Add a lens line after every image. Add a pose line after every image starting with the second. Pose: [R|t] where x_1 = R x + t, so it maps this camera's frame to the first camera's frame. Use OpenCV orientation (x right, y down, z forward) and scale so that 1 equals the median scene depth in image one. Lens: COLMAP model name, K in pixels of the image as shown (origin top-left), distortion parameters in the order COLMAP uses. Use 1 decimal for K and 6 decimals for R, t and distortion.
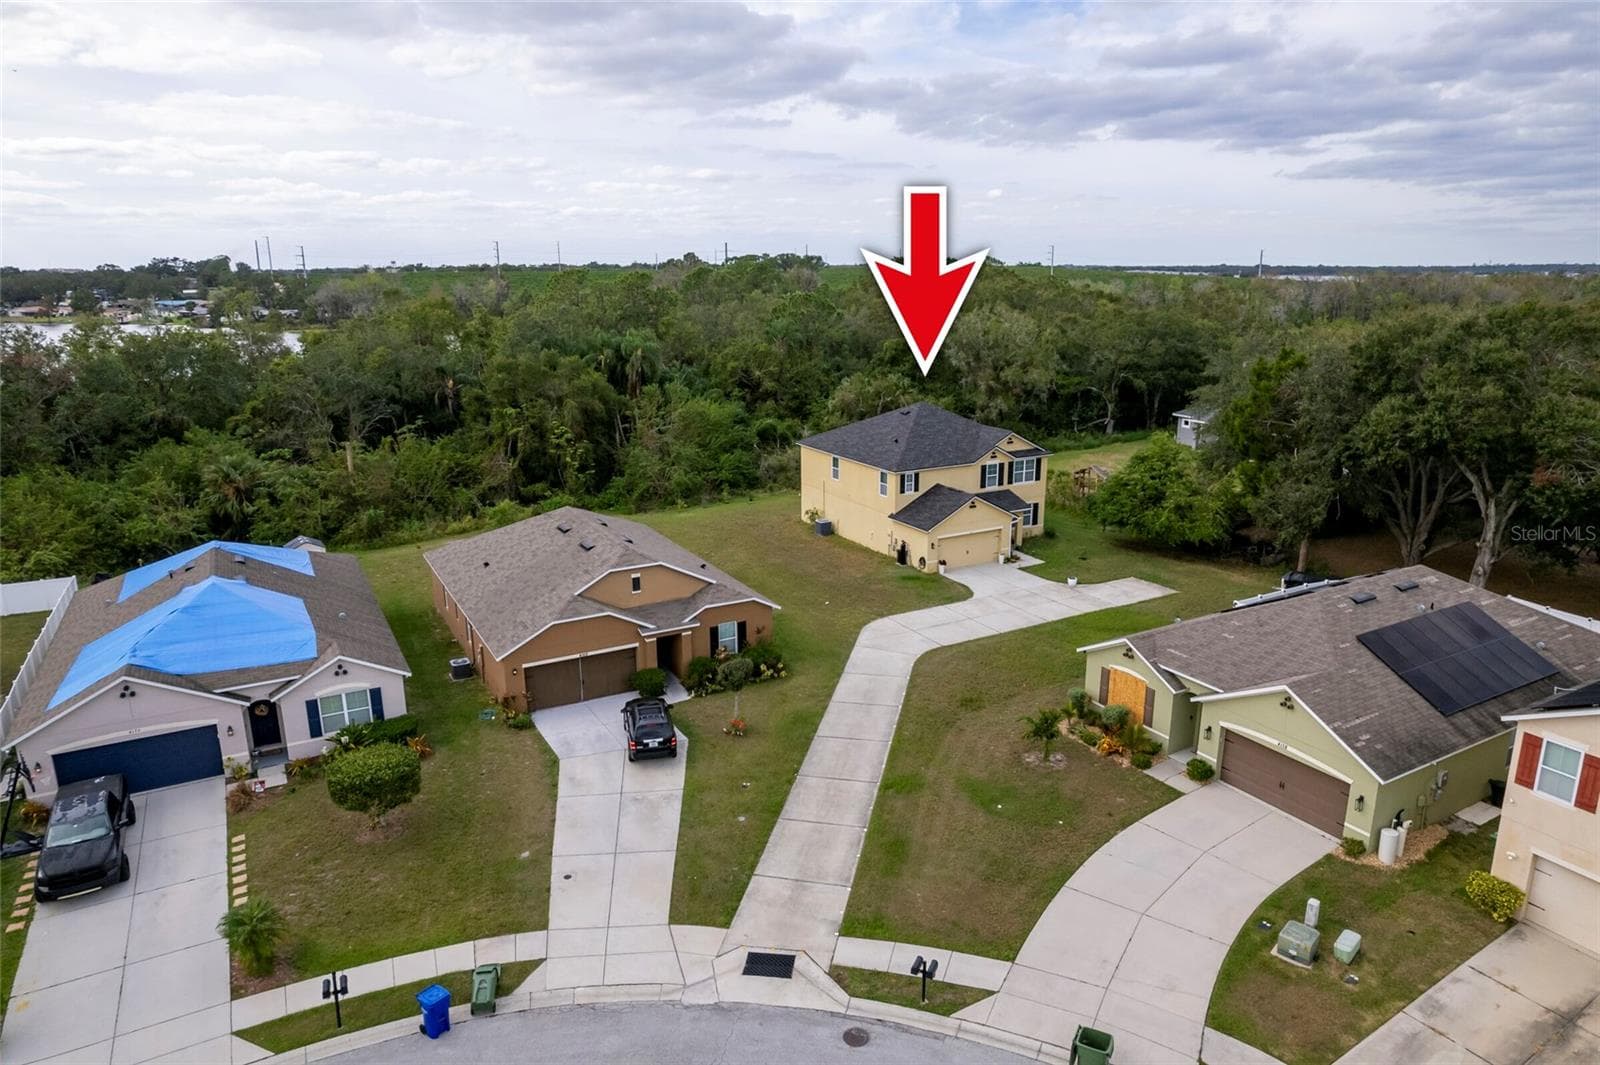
lens RADIAL K [[1019.6, 0, 804.5], [0, 1019.6, 528.3], [0, 0, 1]] dist [-0.072574, 0.061999]
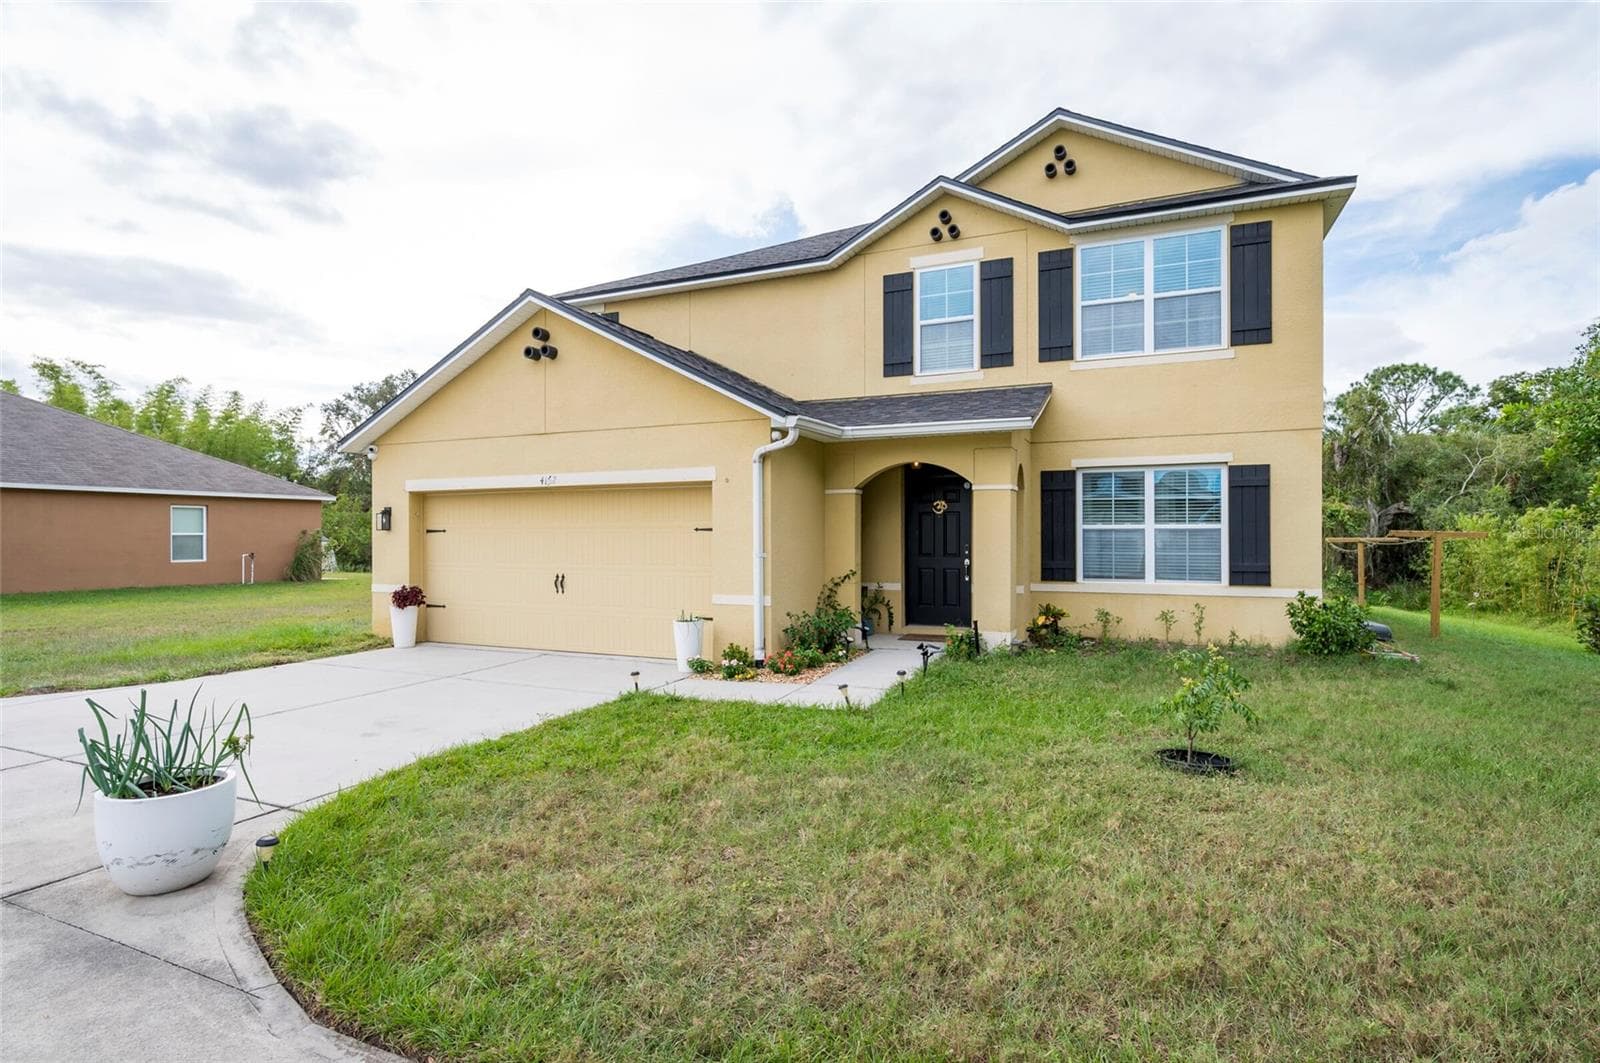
lens RADIAL K [[784.1, 0, 806.0], [0, 784.1, 536.2], [0, 0, 1]] dist [-0.000603, -0.000303]
pose [[0.609208, 0.005369, -0.792993, 0.276951], [-0.198718, 0.969105, -0.146102, 0.023961], [0.767709, 0.246588, 0.591453, 0.806024]]
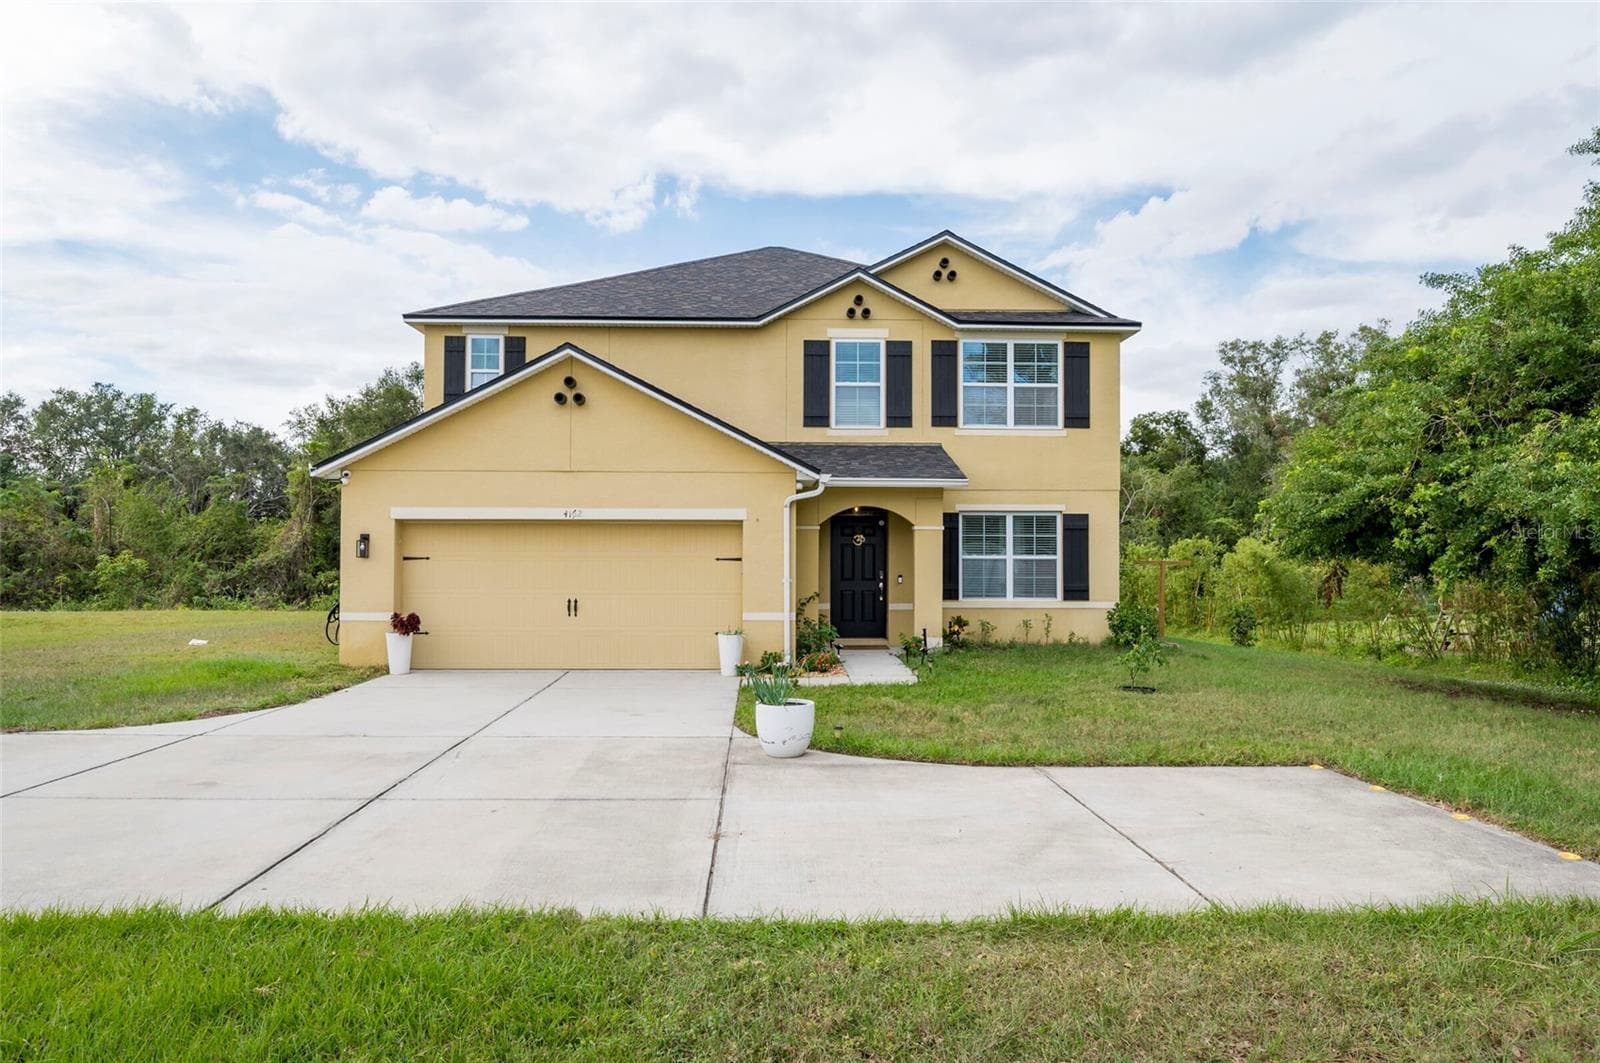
lens RADIAL K [[1034.0, 0, 800.0], [0, 1034.0, 531.5], [0, 0, 1]] dist [-0.004250, -0.001209]
pose [[0.887835, -0.001811, -0.460159, 0.271678], [-0.122308, 0.963094, -0.239772, 0.049510], [0.443611, 0.269159, 0.854847, 0.698613]]
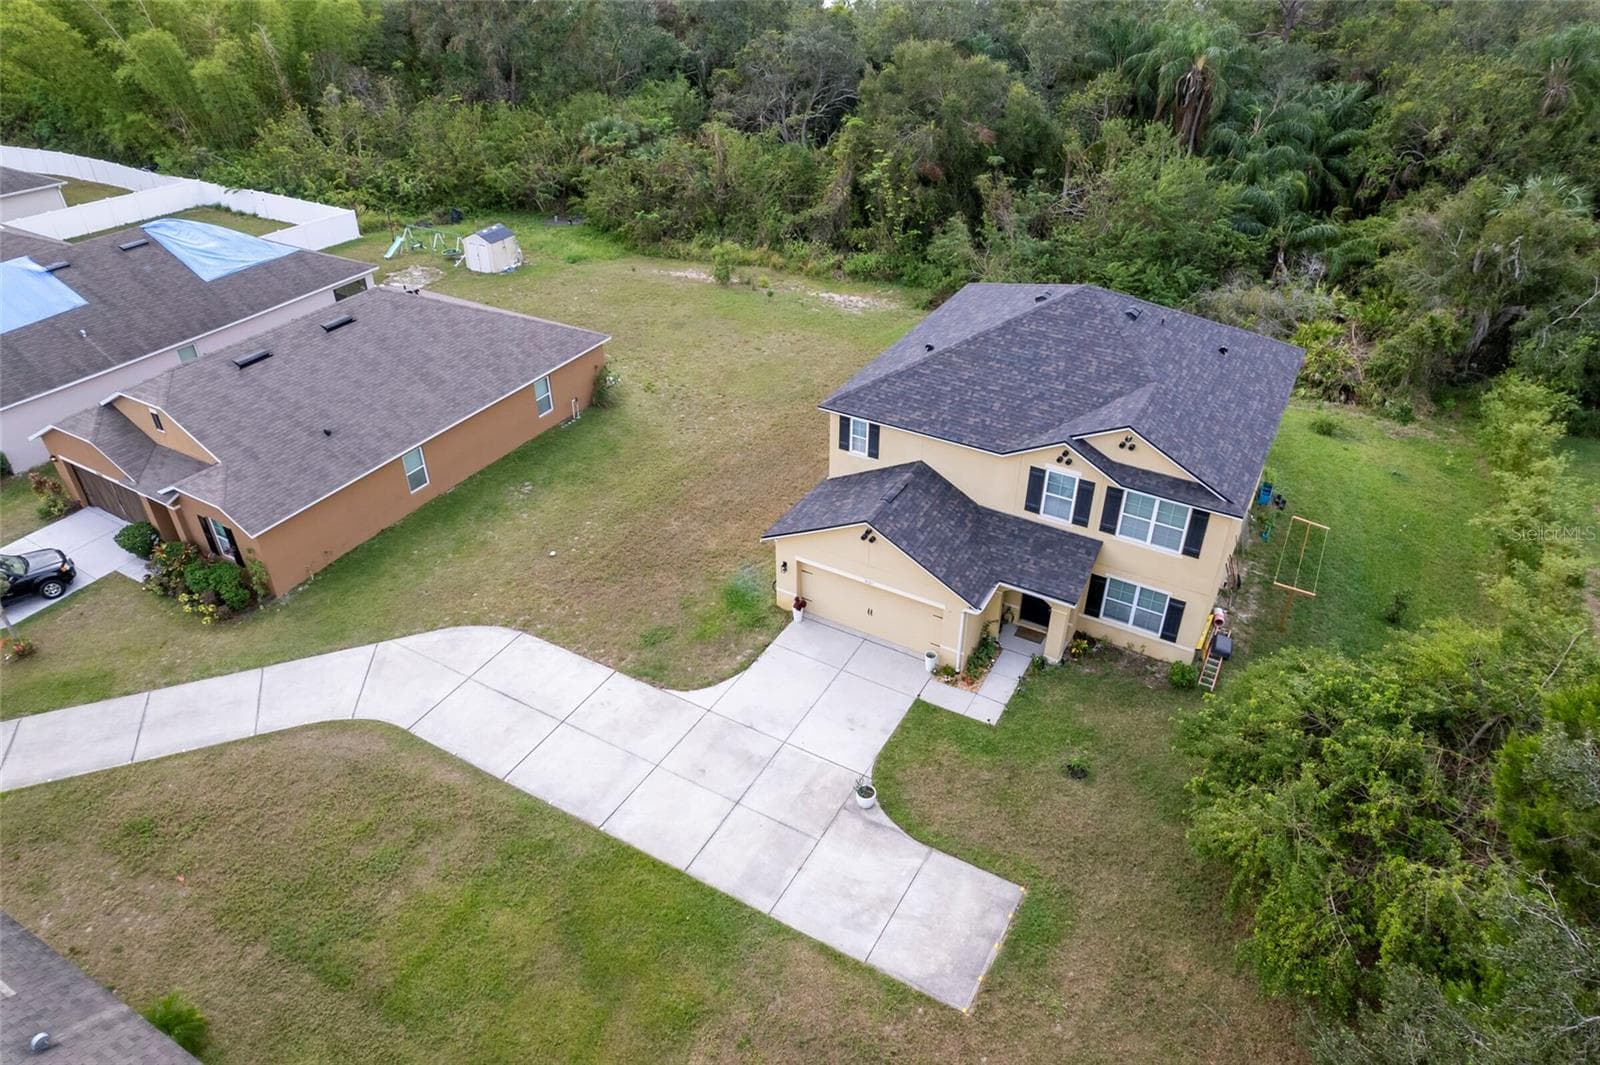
lens RADIAL K [[1019.6, 0, 804.5], [0, 1019.6, 528.3], [0, 0, 1]] dist [-0.072574, 0.061999]
pose [[0.515847, 0.480455, -0.709270, 0.410344], [-0.215977, 0.874122, 0.435046, -0.191368], [0.829009, -0.071231, 0.554680, 0.599484]]
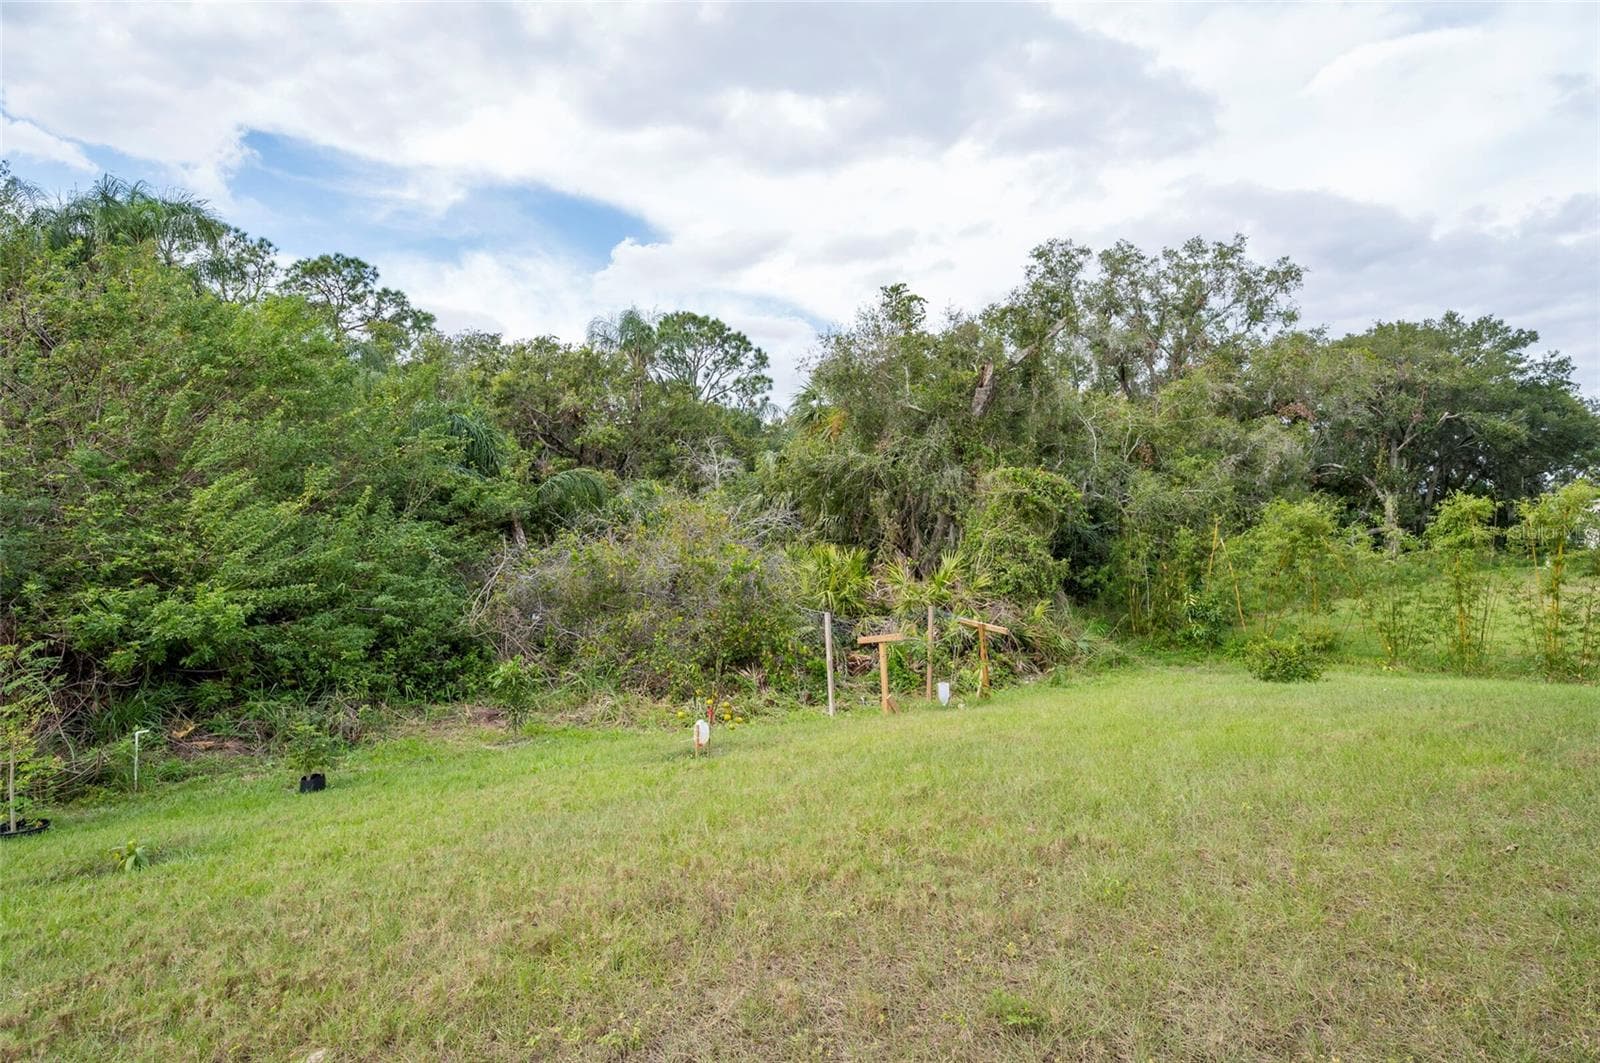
lens RADIAL K [[784.1, 0, 806.0], [0, 784.1, 536.2], [0, 0, 1]] dist [-0.000603, -0.000303]
pose [[0.982812, 0.025375, 0.182856, -0.012070], [0.018034, 0.972574, -0.231894, -0.040944], [-0.183725, 0.231206, 0.955400, 1.054474]]
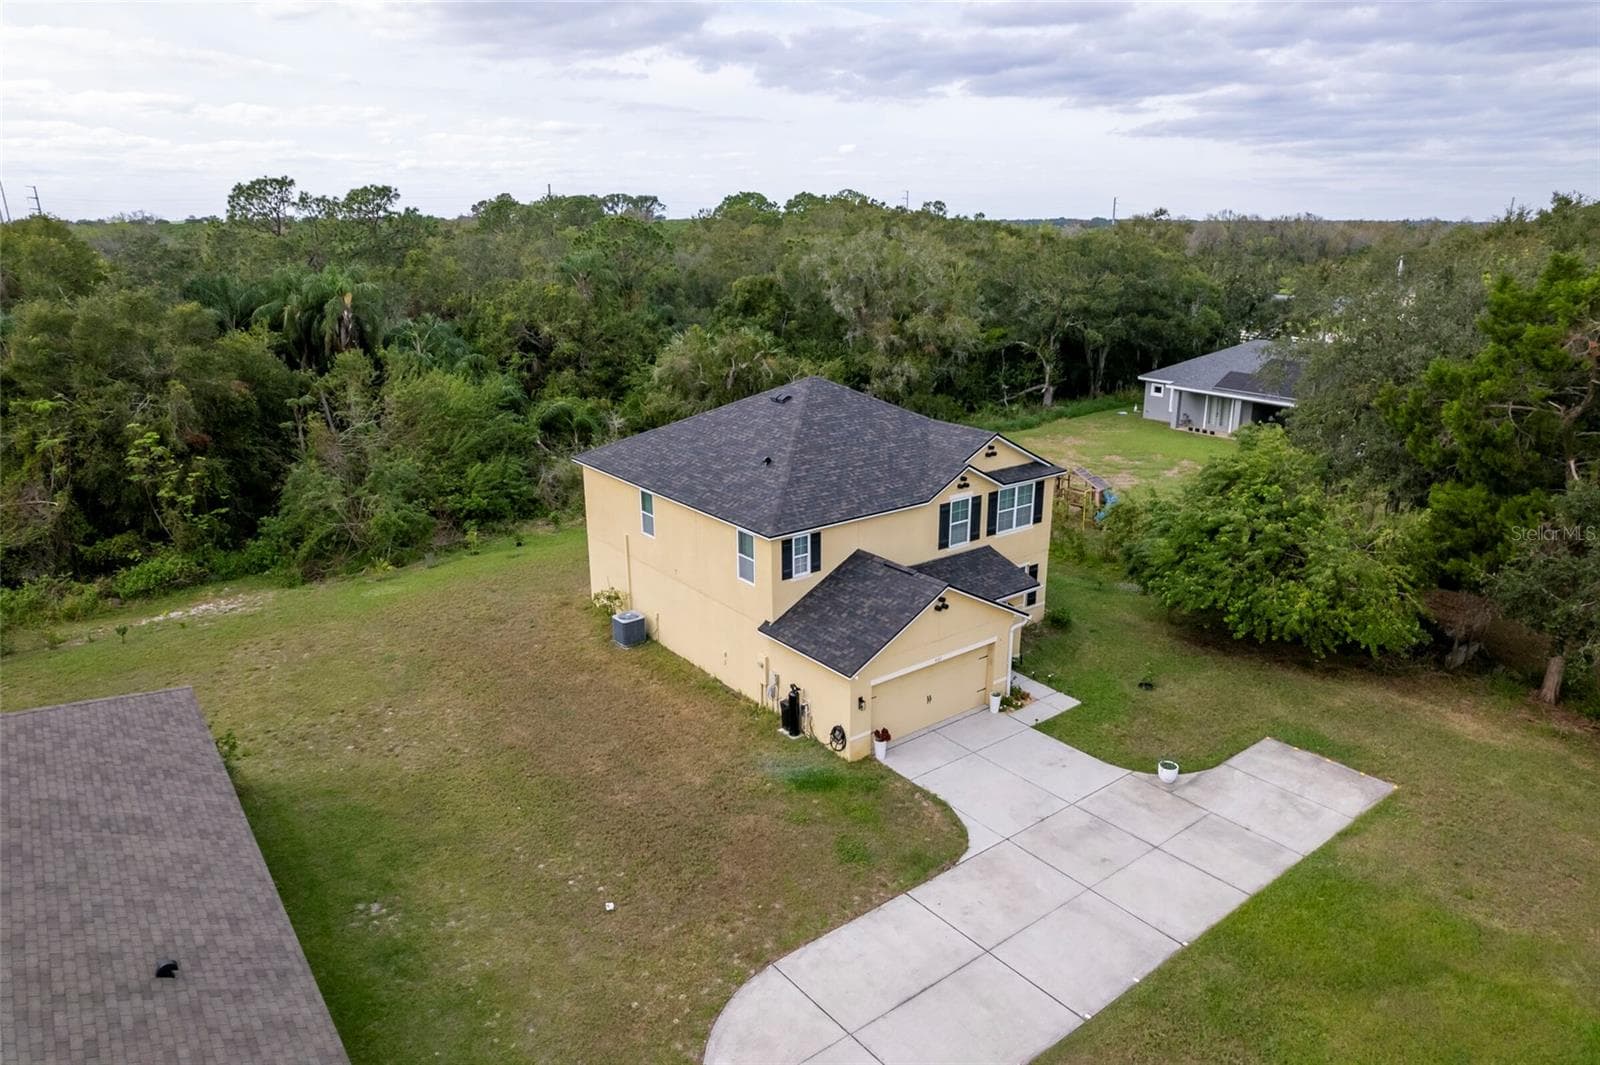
lens RADIAL K [[1019.6, 0, 804.5], [0, 1019.6, 528.3], [0, 0, 1]] dist [-0.072574, 0.061999]
pose [[0.989102, -0.040709, 0.141495, 0.033885], [0.034861, 0.998442, 0.043567, -0.067009], [-0.143048, -0.038160, 0.988980, 0.467575]]
